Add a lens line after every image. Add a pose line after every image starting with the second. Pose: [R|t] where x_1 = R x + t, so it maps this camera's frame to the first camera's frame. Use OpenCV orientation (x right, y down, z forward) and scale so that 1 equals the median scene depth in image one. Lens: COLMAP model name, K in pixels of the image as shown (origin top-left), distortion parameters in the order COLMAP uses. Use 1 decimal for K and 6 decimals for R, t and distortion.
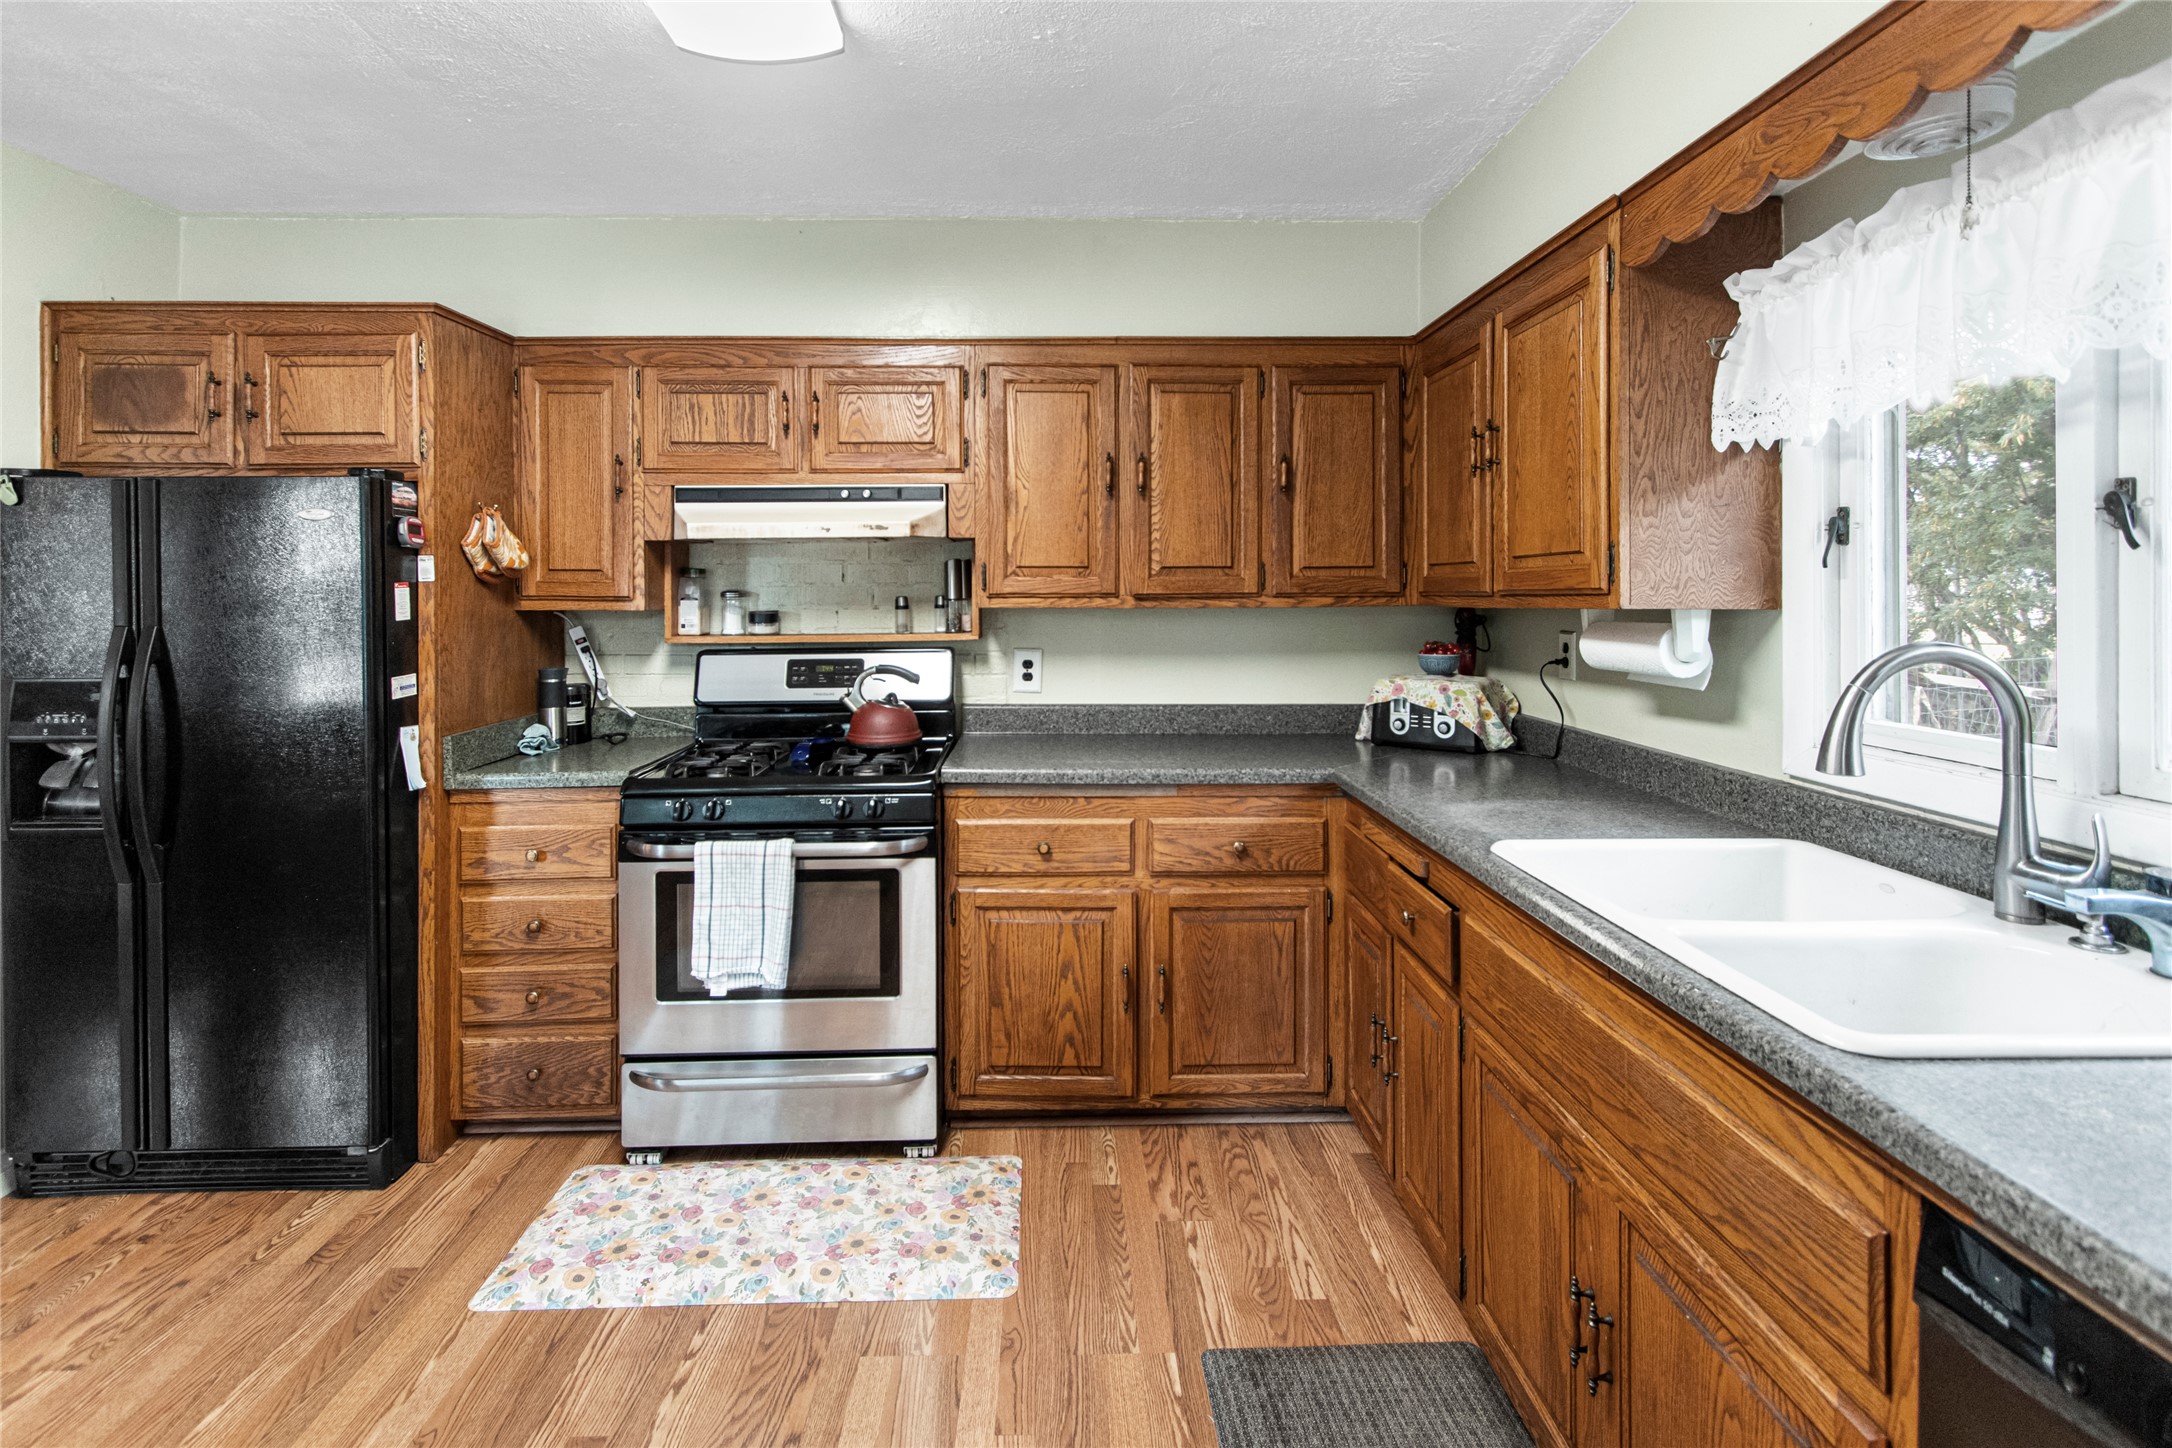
lens RADIAL K [[1008.0, 0, 1049.9], [0, 1008.0, 593.9], [0, 0, 1]] dist [0.010915, -0.000973]
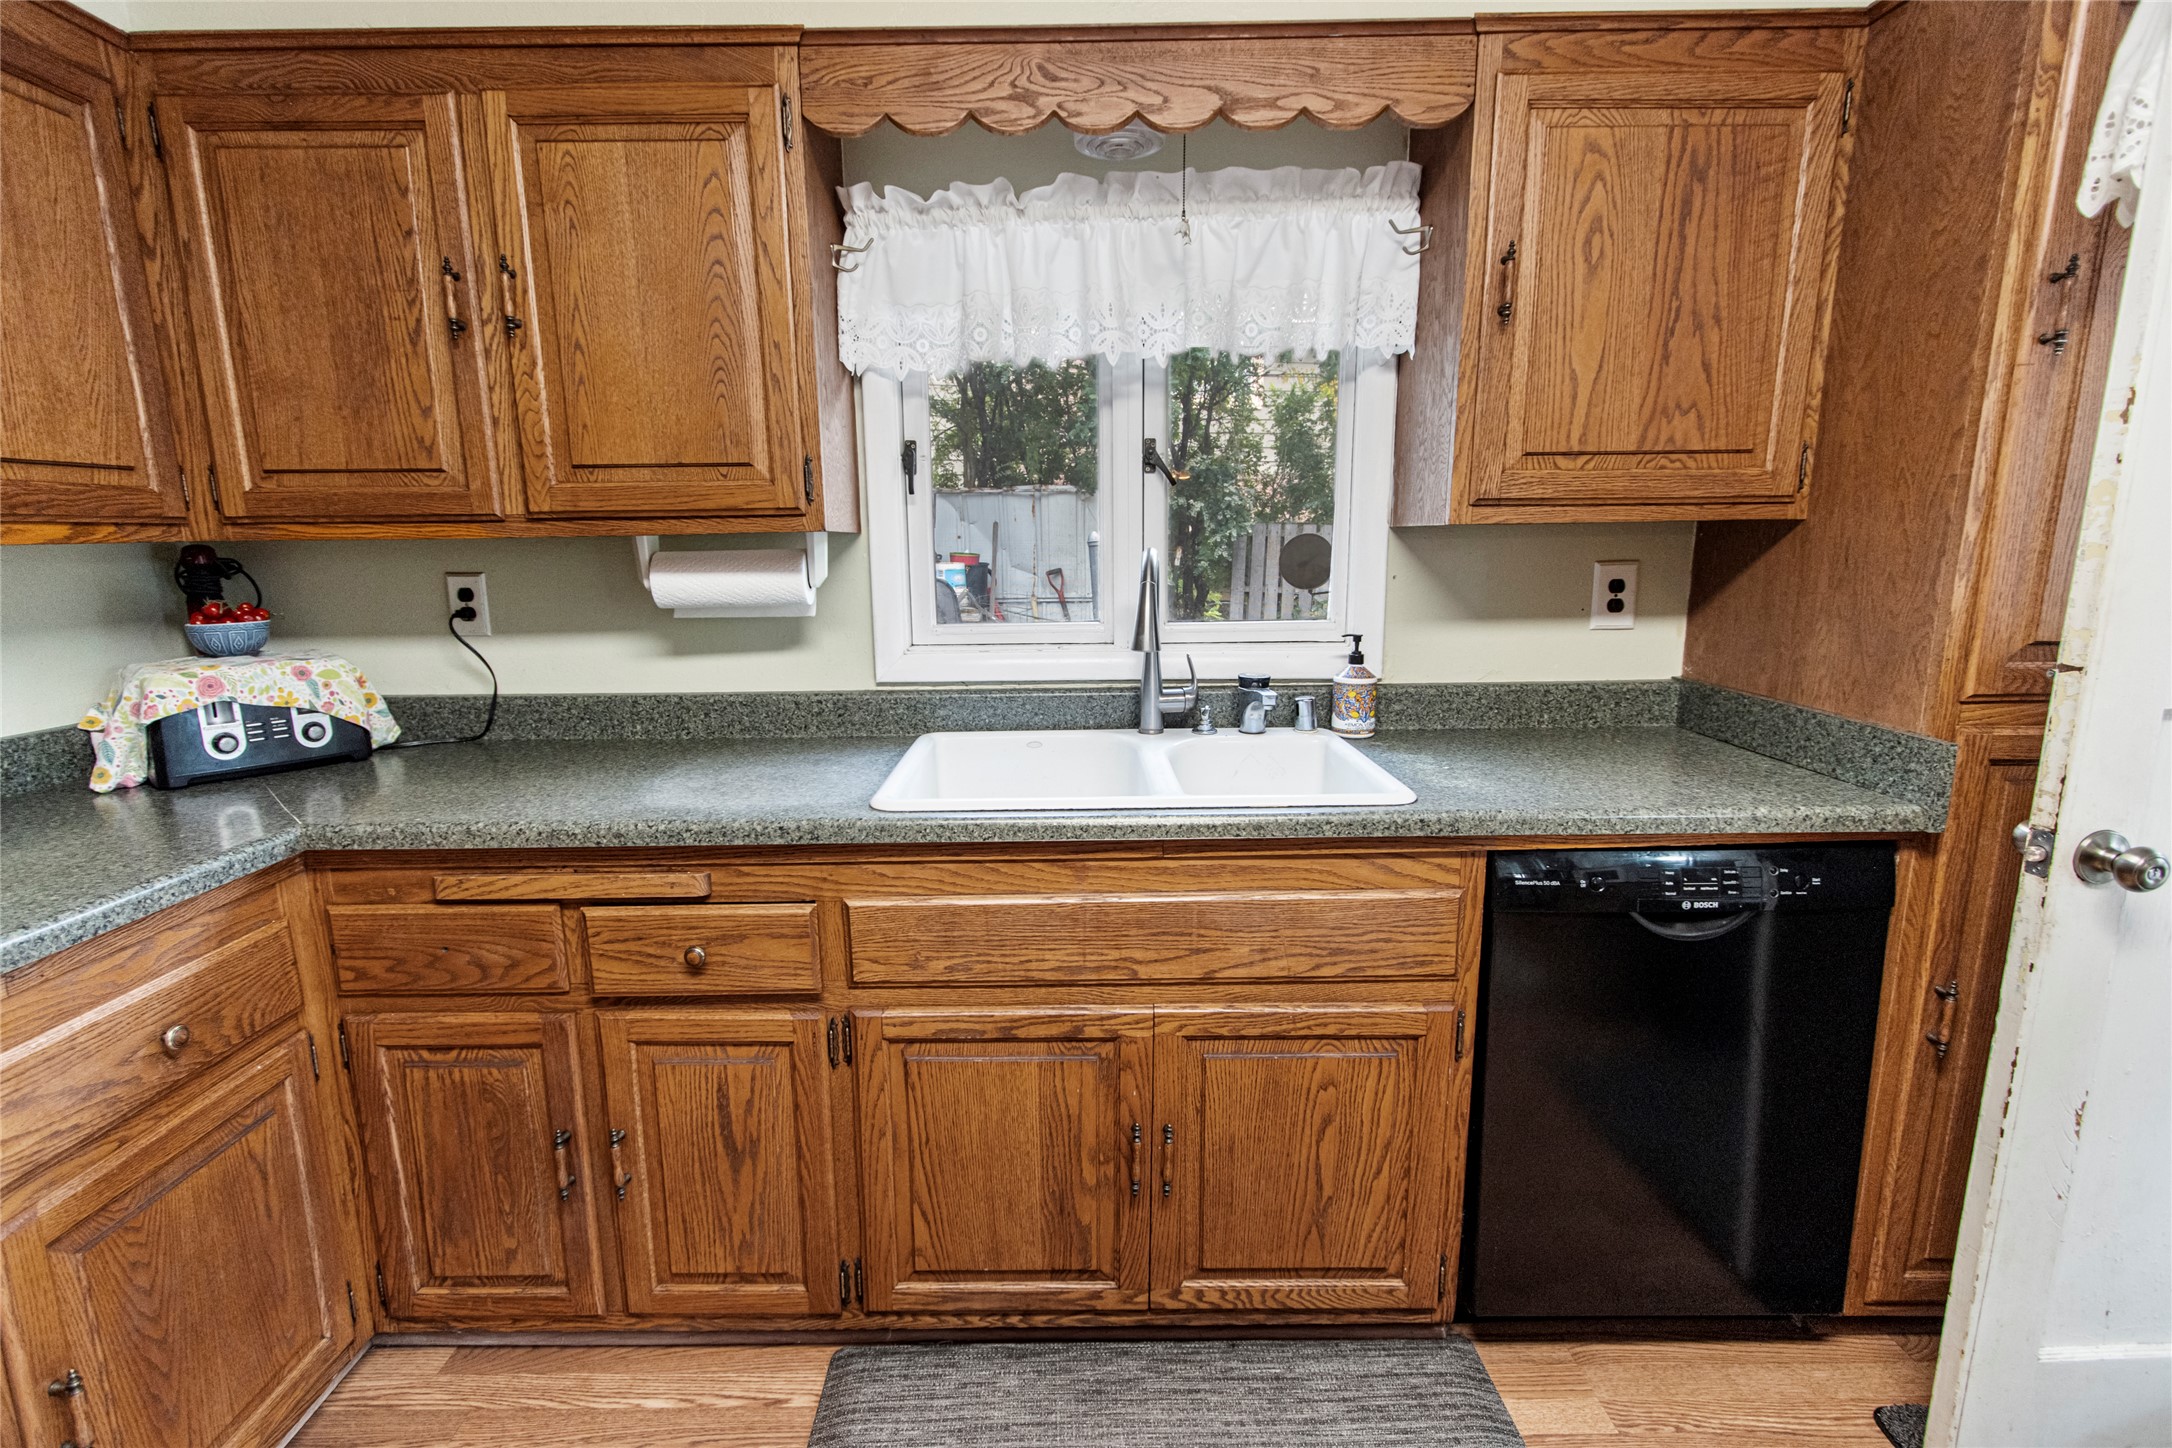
lens RADIAL K [[1008.0, 0, 1070.7], [0, 1008.0, 726.4], [0, 0, 1]] dist [0.010915, -0.000973]
pose [[0.013108, -0.183447, 0.982942, -0.255221], [0.011711, 0.982987, 0.183299, 0.016586], [-0.999846, 0.009108, 0.015034, 0.532922]]
